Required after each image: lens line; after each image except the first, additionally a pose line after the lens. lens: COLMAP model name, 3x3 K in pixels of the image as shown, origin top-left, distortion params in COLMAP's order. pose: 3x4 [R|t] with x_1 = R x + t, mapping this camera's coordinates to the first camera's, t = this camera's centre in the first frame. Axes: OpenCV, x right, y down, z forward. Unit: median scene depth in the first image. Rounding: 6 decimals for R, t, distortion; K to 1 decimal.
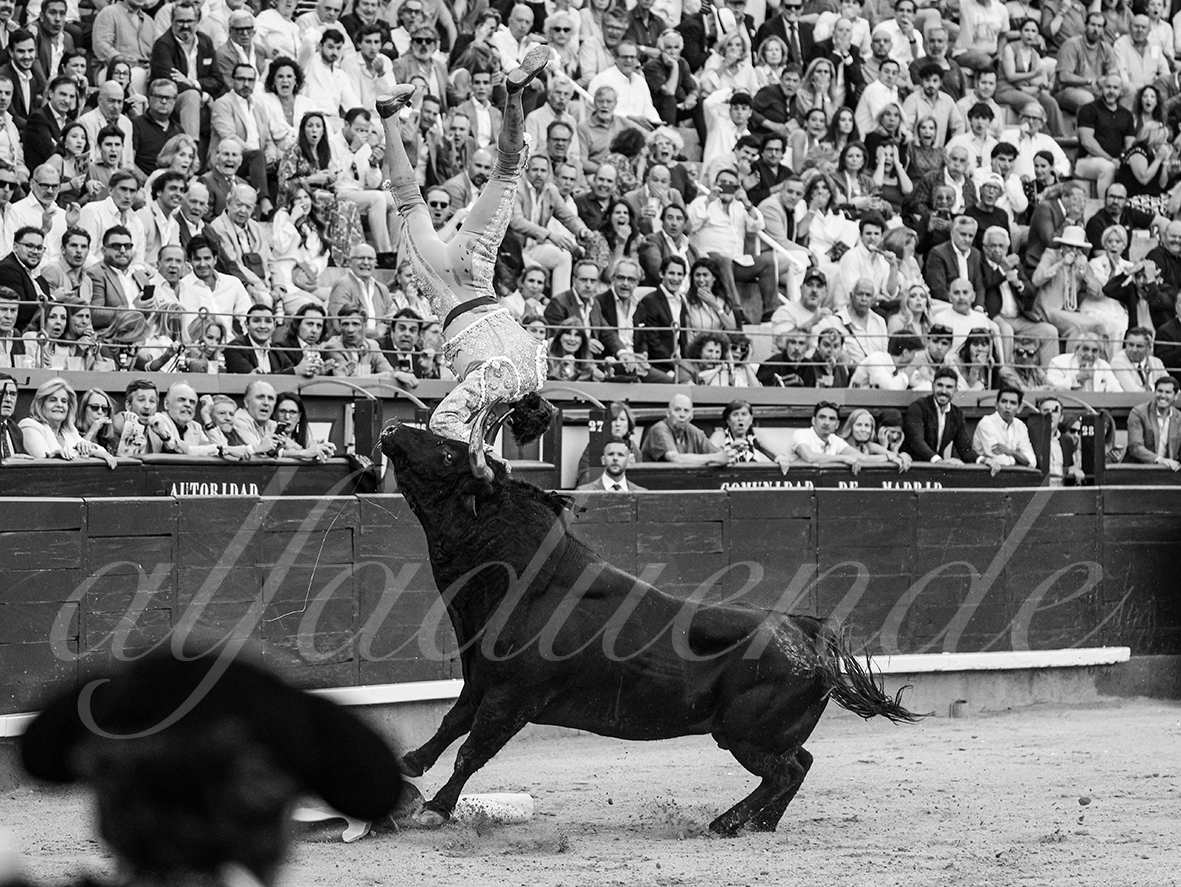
lens RADIAL K [[4950.0, 0, 590.5], [0, 4950.0, 443.5], [0, 0, 1]] dist [0.428421, 1.734073]
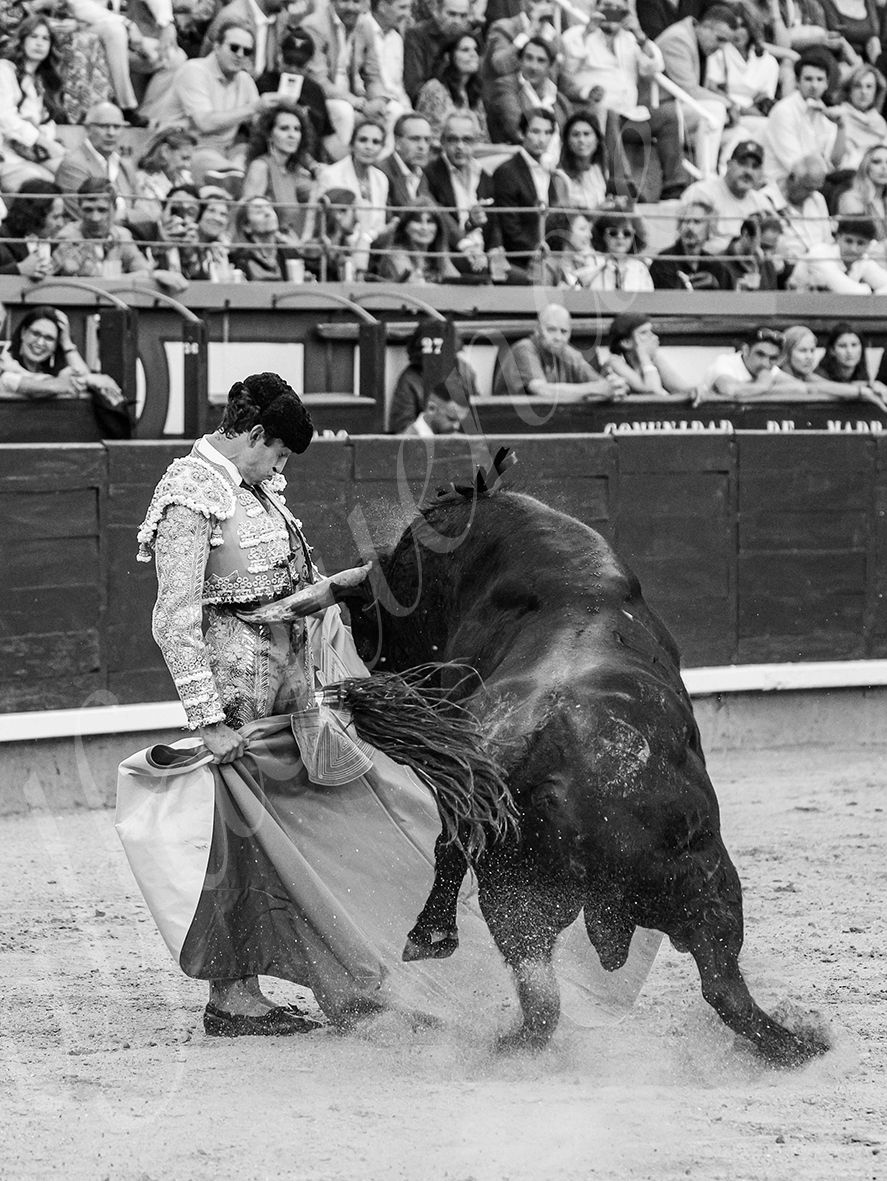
lens RADIAL K [[4950.0, 0, 659.1], [0, 4950.0, 591.4], [0, 0, 1]] dist [0.428421, 1.734073]
pose [[0.999735, -0.006677, 0.022017, 0.018014], [0.005634, 0.998874, 0.047101, -0.001613], [-0.022307, -0.046965, 0.998647, 0.274288]]
